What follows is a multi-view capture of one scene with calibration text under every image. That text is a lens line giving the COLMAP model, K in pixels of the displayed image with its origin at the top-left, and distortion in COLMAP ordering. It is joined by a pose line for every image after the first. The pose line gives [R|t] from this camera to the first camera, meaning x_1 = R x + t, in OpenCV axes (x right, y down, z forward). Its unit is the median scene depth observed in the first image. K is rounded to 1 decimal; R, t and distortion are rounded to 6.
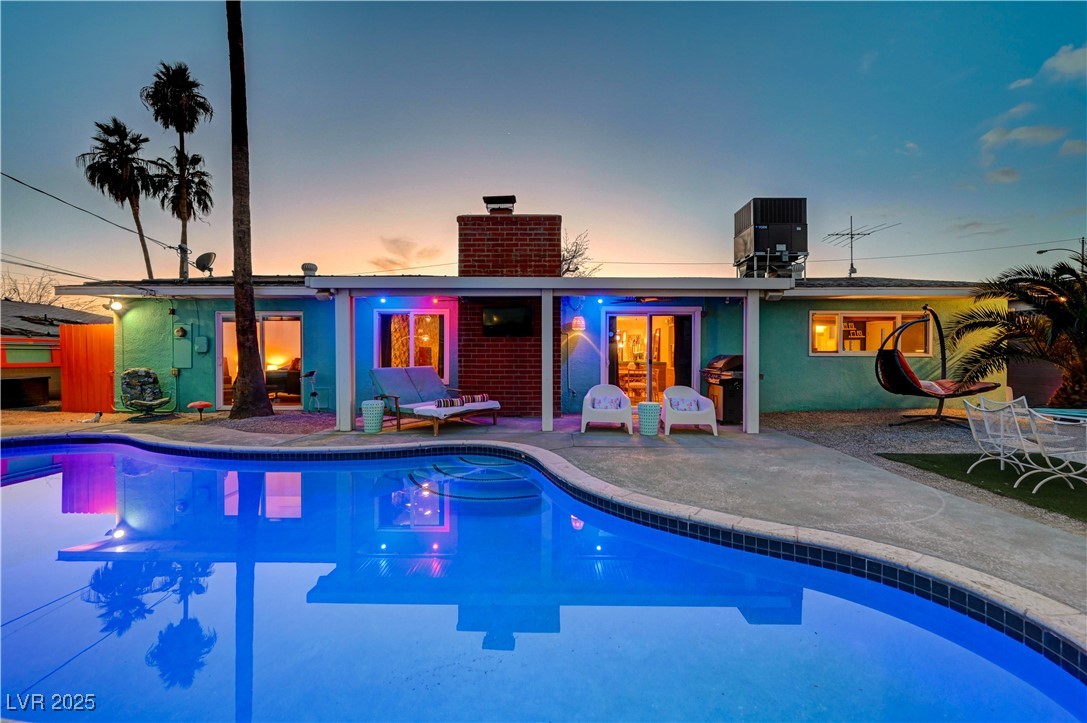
lens RADIAL K [[442.6, 0, 543.5], [0, 442.6, 361.5], [0, 0, 1]] dist [-0.001157, -0.000092]
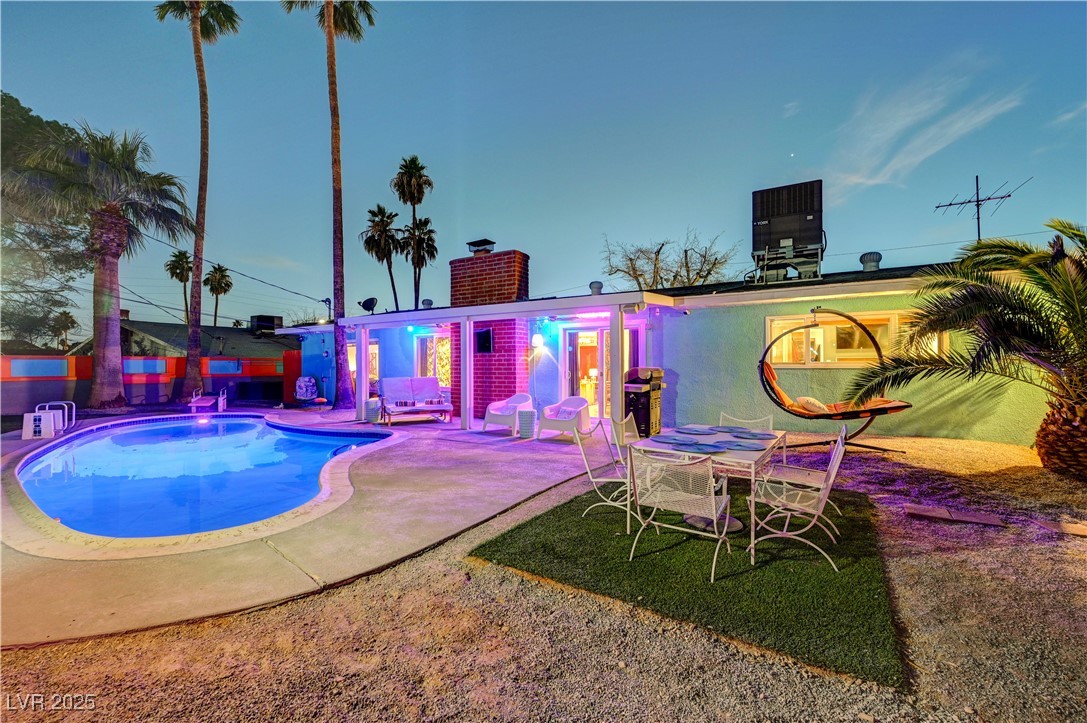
lens RADIAL K [[450.1, 0, 543.5], [0, 450.1, 361.5], [0, 0, 1]] dist [0.001082, -0.000009]
pose [[0.867964, -0.010658, -0.496513, 0.231415], [-0.001501, 0.999709, -0.024083, -0.001097], [0.496625, 0.021648, 0.867695, -0.000341]]
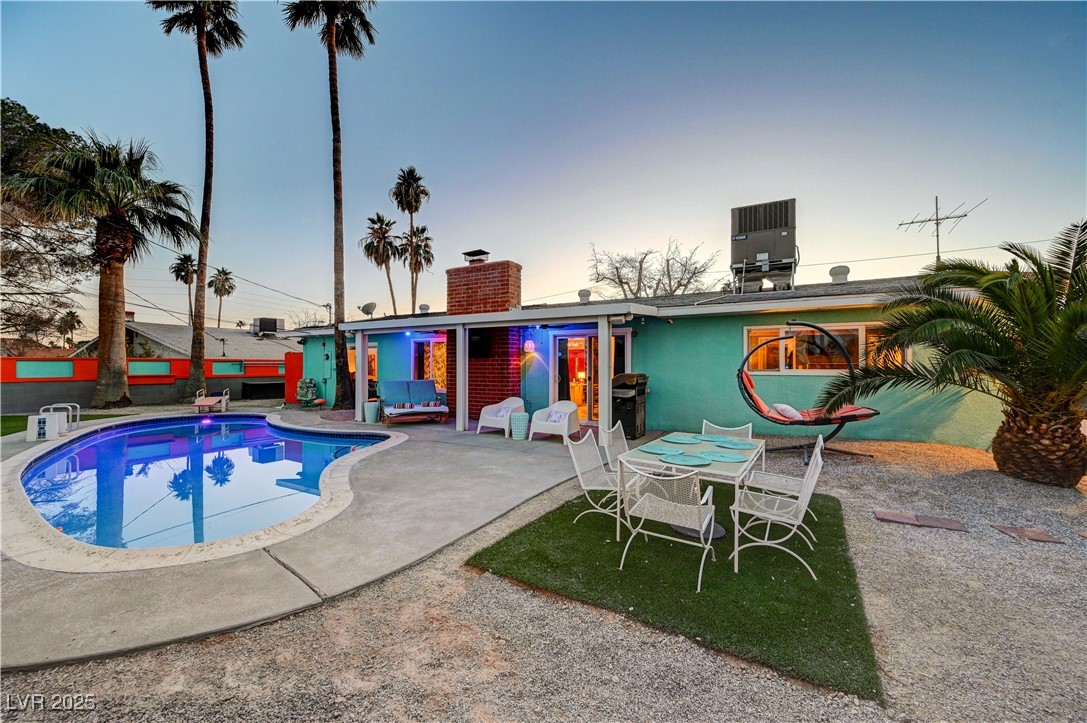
lens RADIAL K [[423.7, 0, 543.5], [0, 423.7, 361.5], [0, 0, 1]] dist [0.000155, 0.000310]
pose [[0.879683, -0.006043, -0.475522, 0.229135], [-0.006246, 0.999686, -0.024259, -0.005513], [0.475520, 0.024310, 0.879369, 0.000681]]
